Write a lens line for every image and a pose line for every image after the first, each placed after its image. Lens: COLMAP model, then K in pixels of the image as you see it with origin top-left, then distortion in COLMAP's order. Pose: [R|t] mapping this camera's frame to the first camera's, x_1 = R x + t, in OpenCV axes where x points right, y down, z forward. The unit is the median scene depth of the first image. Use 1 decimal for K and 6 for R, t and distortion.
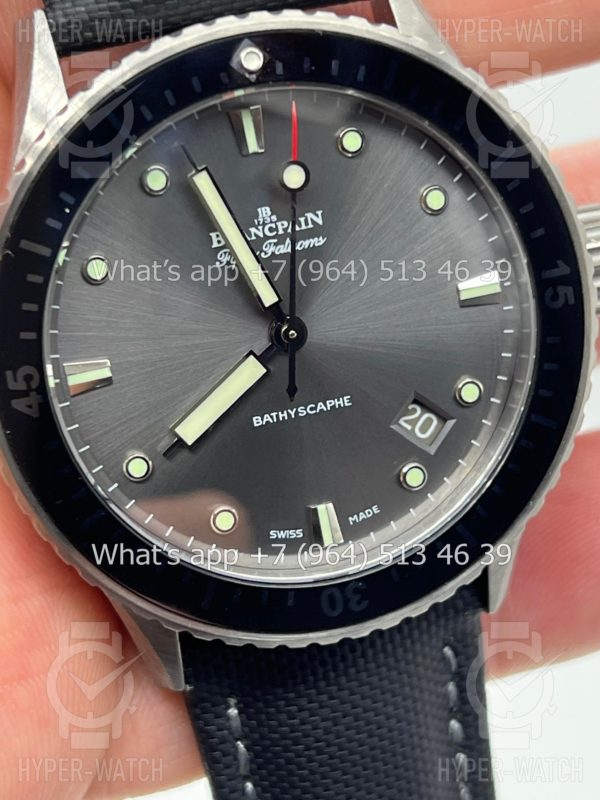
lens RADIAL K [[1889.4, 0, 300.0], [0, 1889.4, 400.0], [0, 0, 1]] dist [0.215272, -0.371685]
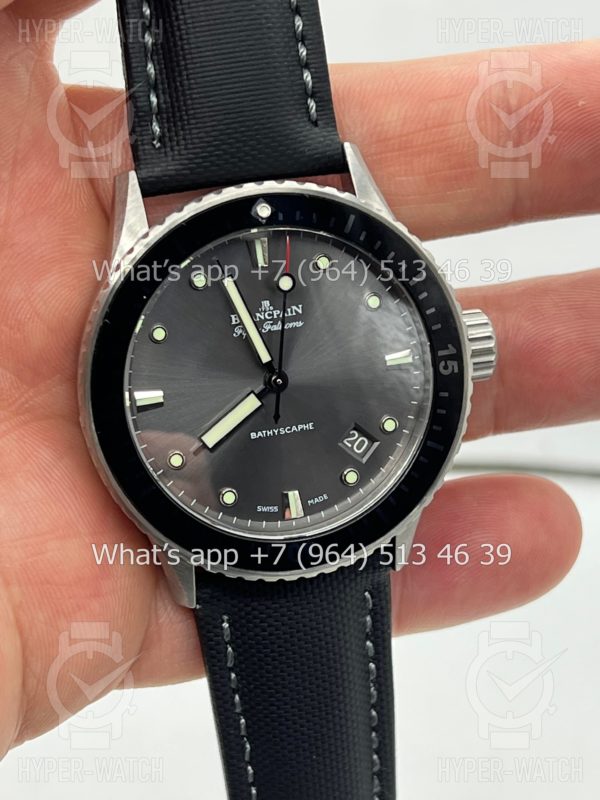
lens RADIAL K [[1889.4, 0, 300.0], [0, 1889.4, 400.0], [0, 0, 1]] dist [0.215272, -0.371685]
pose [[0.998165, 0.055607, 0.023951, -0.023157], [-0.054858, 0.998017, -0.030872, 0.027978], [-0.025620, 0.029501, 0.999236, -0.569924]]
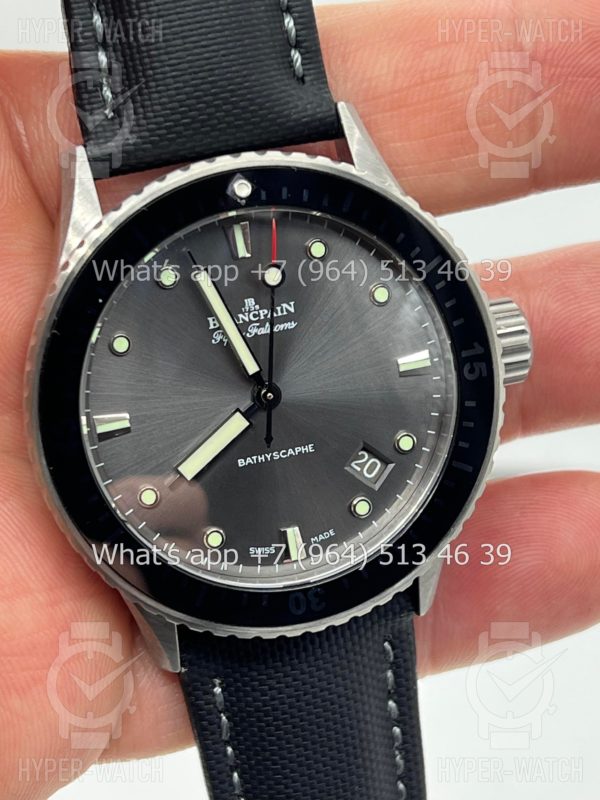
lens RADIAL K [[1889.4, 0, 300.0], [0, 1889.4, 400.0], [0, 0, 1]] dist [0.215272, -0.371685]
pose [[0.999741, 0.016374, 0.015785, -0.003616], [-0.016073, 0.999690, -0.019028, -0.007600], [-0.016092, 0.018769, 0.999694, -0.295444]]
